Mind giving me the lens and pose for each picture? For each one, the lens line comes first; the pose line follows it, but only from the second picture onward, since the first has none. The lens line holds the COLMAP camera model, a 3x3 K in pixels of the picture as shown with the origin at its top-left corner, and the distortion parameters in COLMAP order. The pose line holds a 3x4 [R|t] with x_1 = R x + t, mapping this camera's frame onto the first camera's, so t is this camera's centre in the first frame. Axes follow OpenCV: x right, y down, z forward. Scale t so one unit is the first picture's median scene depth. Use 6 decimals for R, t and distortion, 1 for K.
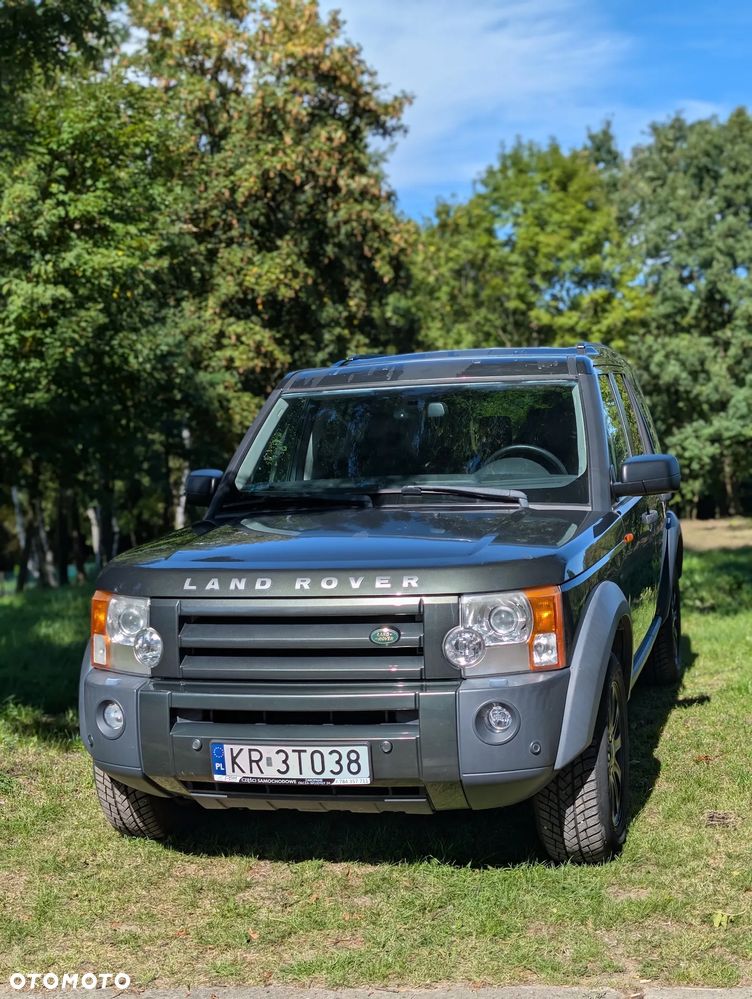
lens RADIAL K [[1413.0, 0, 399.0], [0, 1413.0, 498.4], [0, 0, 1]] dist [0.244148, -1.259704]
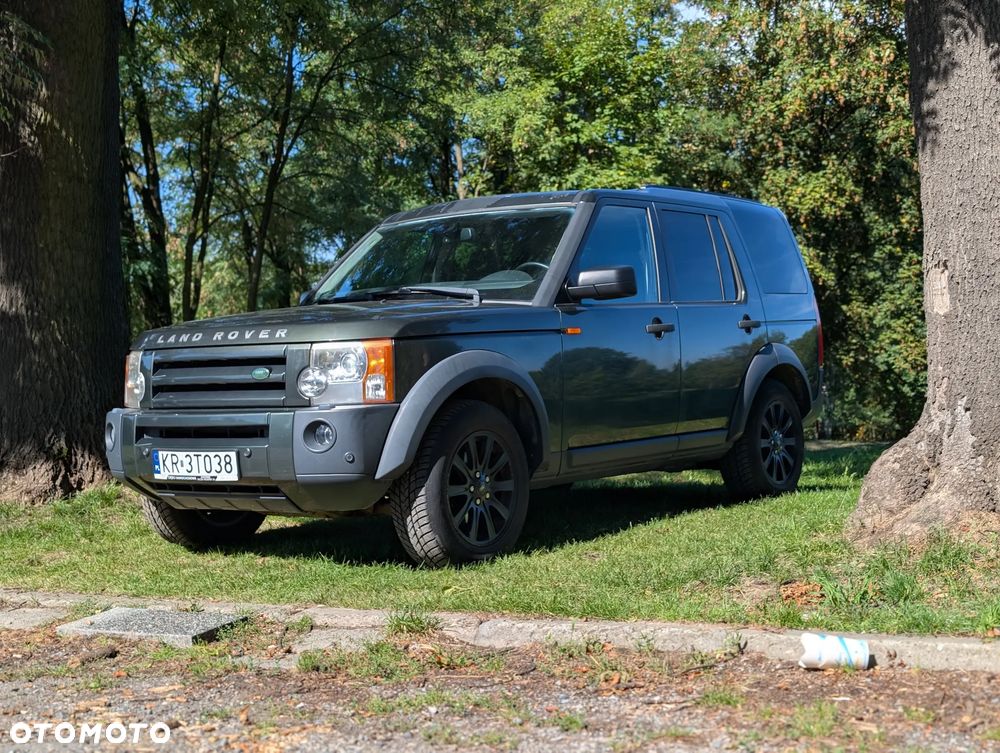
lens RADIAL K [[1414.4, 0, 497.1], [0, 1414.4, 362.7], [0, 0, 1]] dist [0.244148, -1.259704]
pose [[0.927295, 0.012033, -0.374139, 0.084662], [-0.031611, 0.998430, -0.046236, 0.017188], [0.372995, 0.054701, 0.926219, -0.019327]]
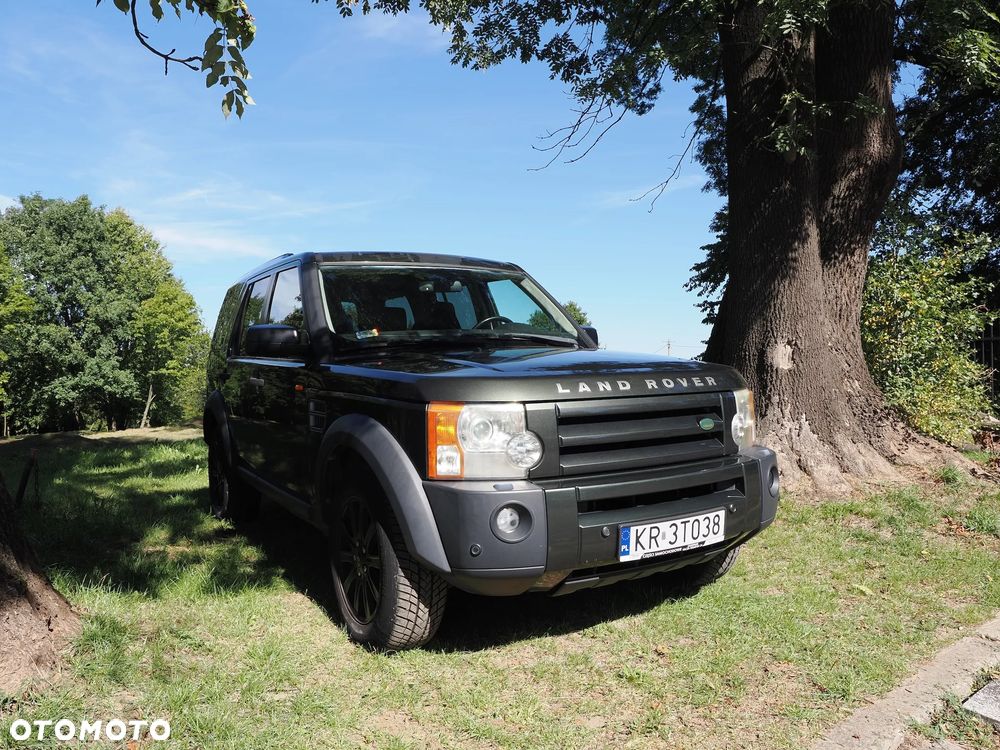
lens RADIAL K [[746.0, 0, 494.7], [0, 746.0, 373.2], [0, 0, 1]] dist [-0.017683, 0.002134]
pose [[0.708648, 0.009698, 0.705496, -0.074077], [0.038297, 0.997903, -0.052185, 0.009717], [-0.704522, 0.063999, 0.706790, 0.080329]]
